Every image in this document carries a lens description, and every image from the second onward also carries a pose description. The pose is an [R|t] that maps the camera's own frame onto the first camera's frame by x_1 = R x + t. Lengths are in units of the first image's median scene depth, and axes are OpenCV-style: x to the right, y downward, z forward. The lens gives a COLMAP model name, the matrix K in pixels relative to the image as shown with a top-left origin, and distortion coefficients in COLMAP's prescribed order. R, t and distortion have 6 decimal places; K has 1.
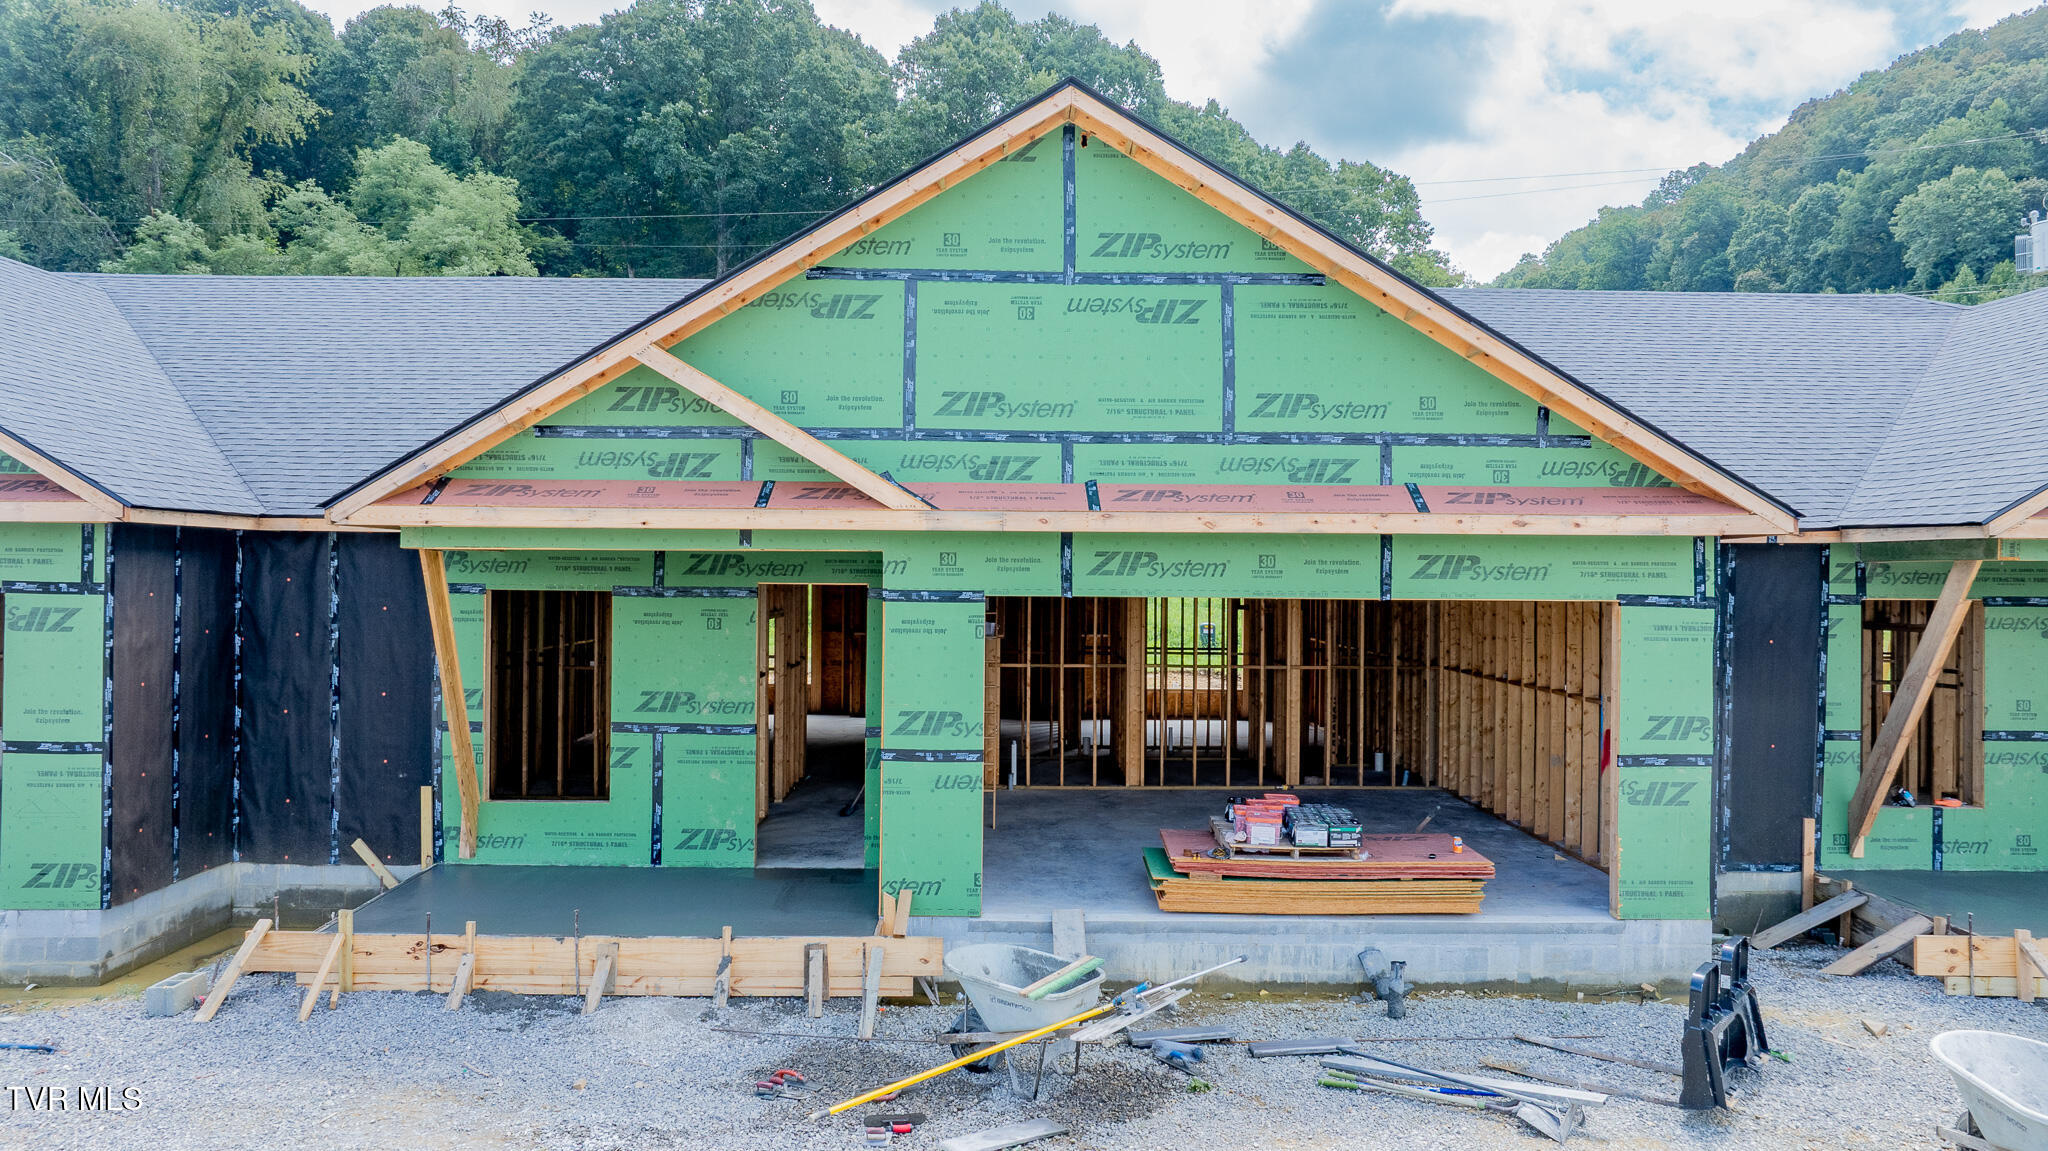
lens RADIAL K [[1368.3, 0, 964.8], [0, 1368.3, 627.4], [0, 0, 1]] dist [-0.027244, 0.032460]
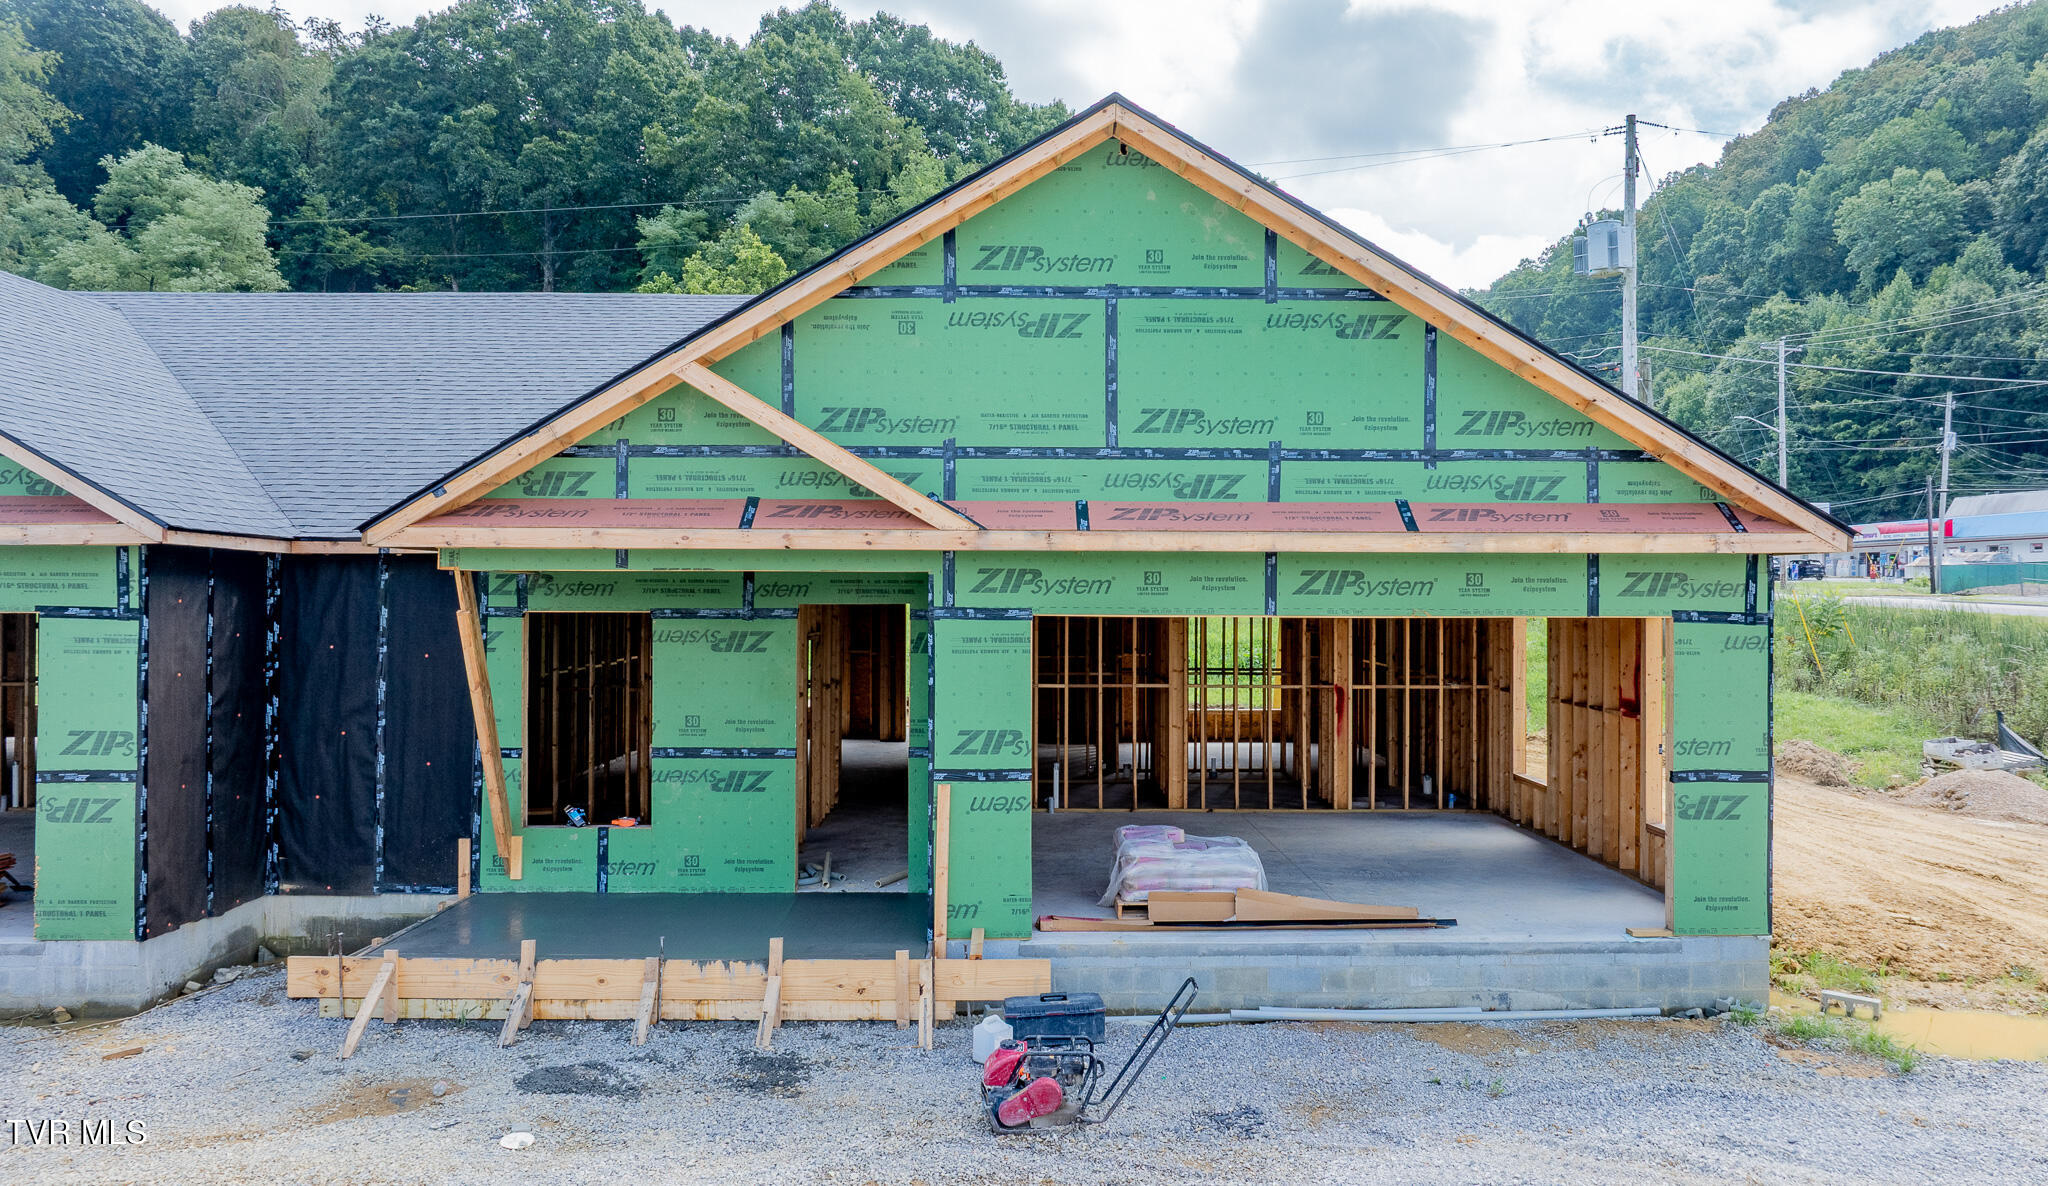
lens RADIAL K [[1388.9, 0, 1130.9], [0, 1388.9, 641.6], [0, 0, 1]] dist [0.011195, -0.014172]
pose [[0.999689, -0.003021, -0.024758, 0.122329], [0.002889, 0.999981, -0.005367, 0.000823], [0.024774, 0.005294, 0.999679, 0.002225]]
